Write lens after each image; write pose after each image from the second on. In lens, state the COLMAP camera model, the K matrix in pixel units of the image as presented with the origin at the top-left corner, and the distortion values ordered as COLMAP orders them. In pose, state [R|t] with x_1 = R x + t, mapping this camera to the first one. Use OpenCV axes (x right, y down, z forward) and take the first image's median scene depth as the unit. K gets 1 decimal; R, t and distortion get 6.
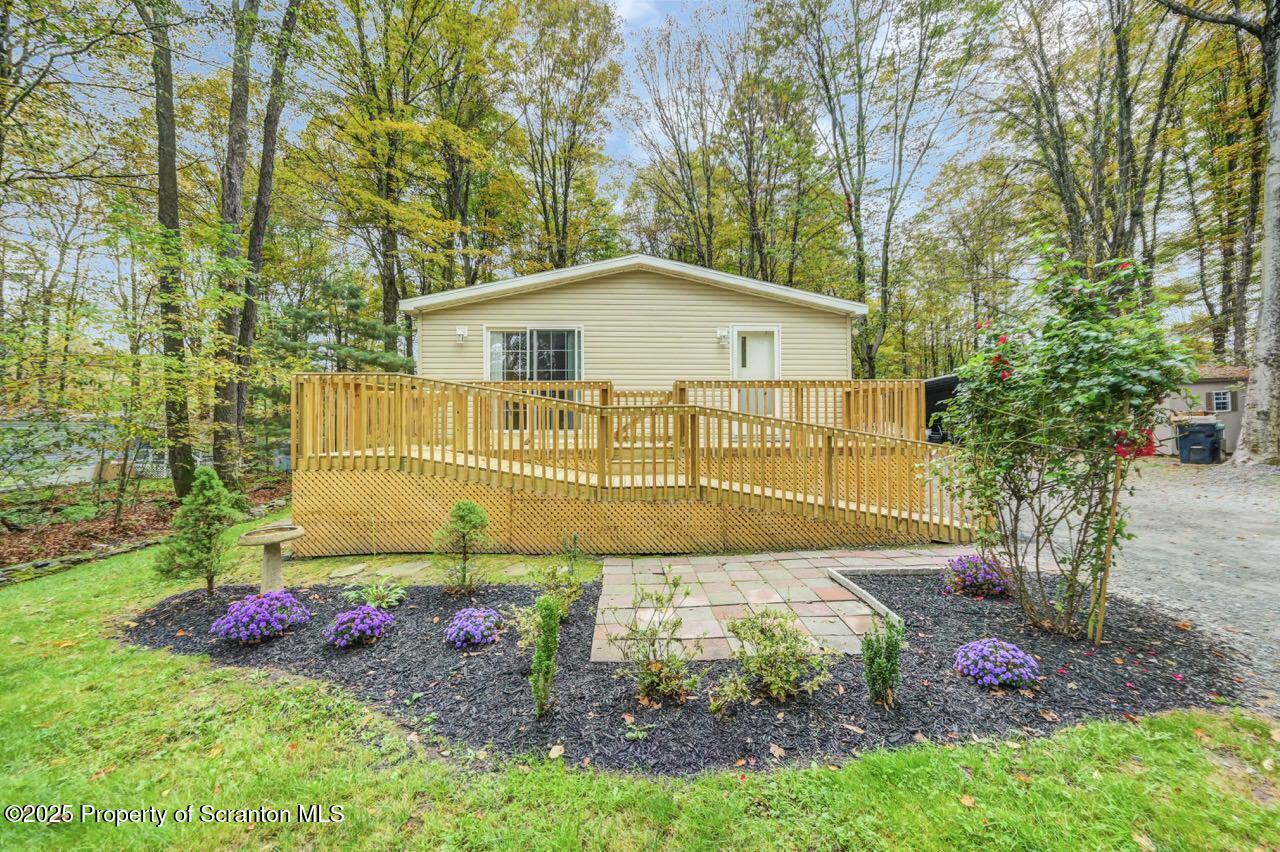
lens RADIAL K [[523.2, 0, 634.5], [0, 523.2, 414.2], [0, 0, 1]] dist [0.001269, -0.000120]
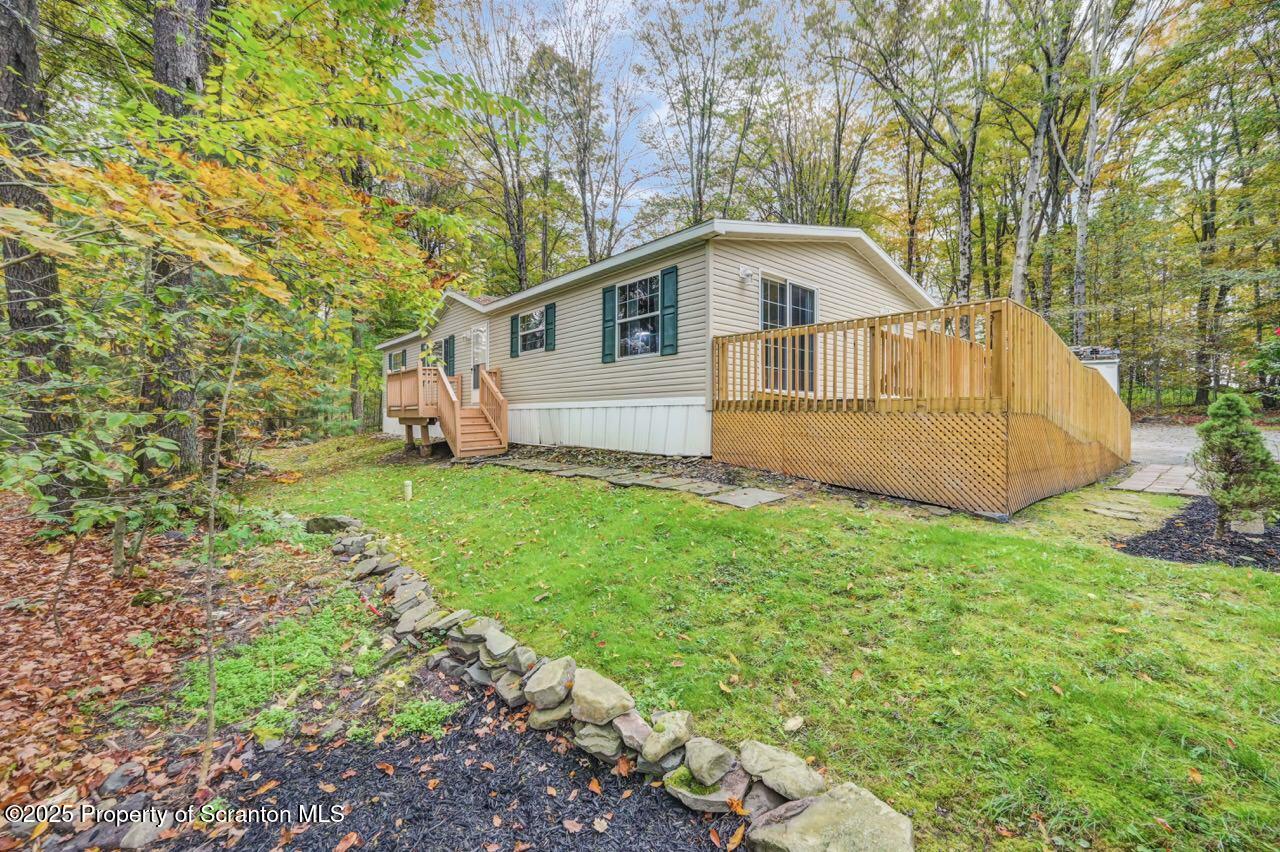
lens RADIAL K [[511.3, 0, 646.6], [0, 511.3, 404.1], [0, 0, 1]] dist [0.000028, 0.000016]
pose [[0.776557, 0.025722, 0.629522, -0.964988], [-0.034417, 0.999406, 0.001621, 0.067070], [-0.629107, -0.022925, 0.776981, 0.424306]]
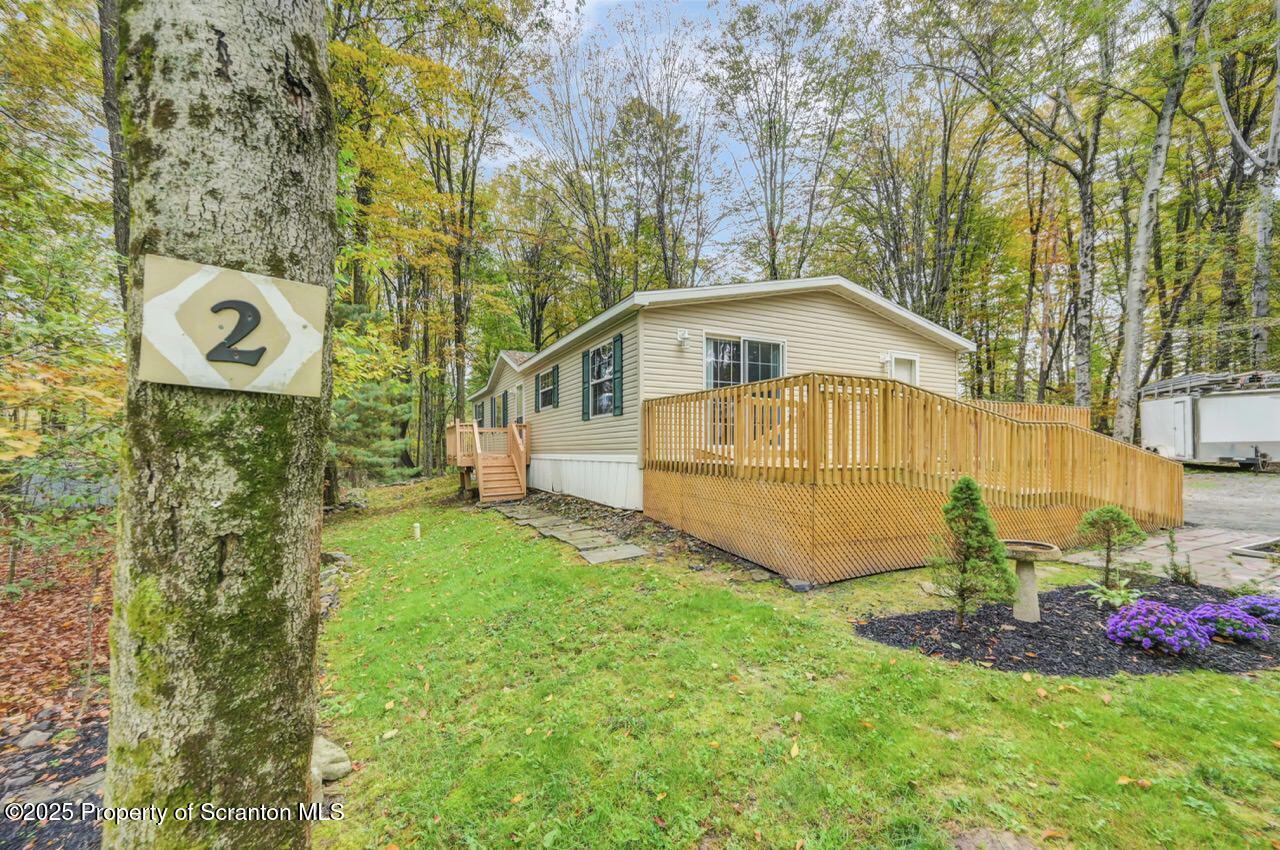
lens RADIAL K [[512.9, 0, 644.4], [0, 512.9, 441.8], [0, 0, 1]] dist [0.004392, 0.000287]
pose [[0.910793, 0.013522, 0.412642, -0.743370], [-0.022420, 0.999609, 0.016730, 0.016535], [-0.412255, -0.024489, 0.910739, 0.195802]]
